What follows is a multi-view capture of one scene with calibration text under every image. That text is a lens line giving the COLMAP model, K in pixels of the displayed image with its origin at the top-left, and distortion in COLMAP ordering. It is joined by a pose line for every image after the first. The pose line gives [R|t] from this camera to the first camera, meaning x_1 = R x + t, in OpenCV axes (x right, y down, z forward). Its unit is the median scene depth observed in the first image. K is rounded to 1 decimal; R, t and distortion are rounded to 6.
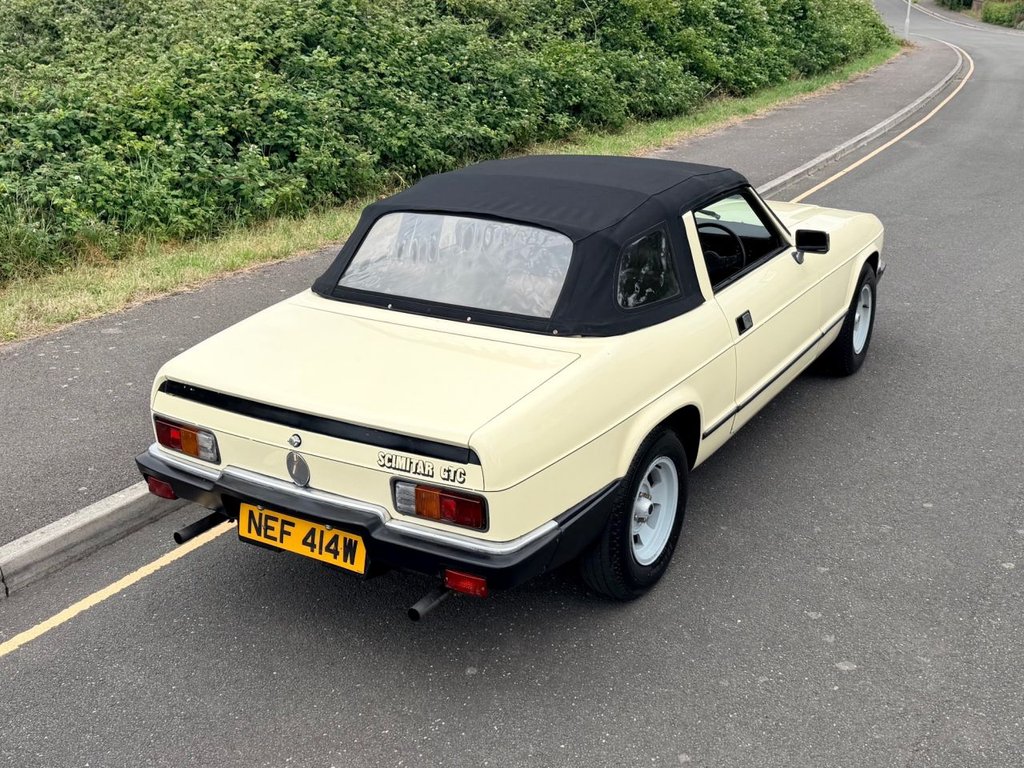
lens RADIAL K [[1079.3, 0, 546.3], [0, 1079.3, 359.6], [0, 0, 1]] dist [0.053722, 0.000000]
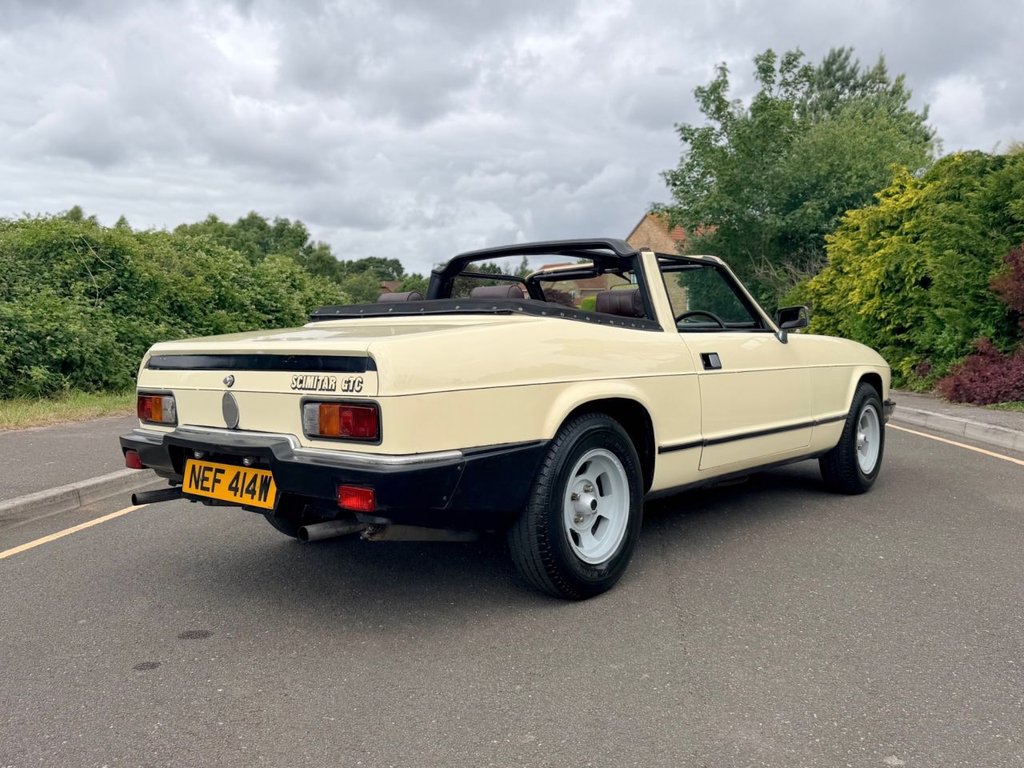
lens RADIAL K [[878.1, 0, 496.6], [0, 878.1, 389.5], [0, 0, 1]] dist [0.066362, -0.079319]
pose [[0.982211, 0.008747, -0.187576, 0.175276], [-0.062042, 0.957933, -0.280204, 0.294240], [0.177235, 0.286857, 0.941435, 0.235067]]
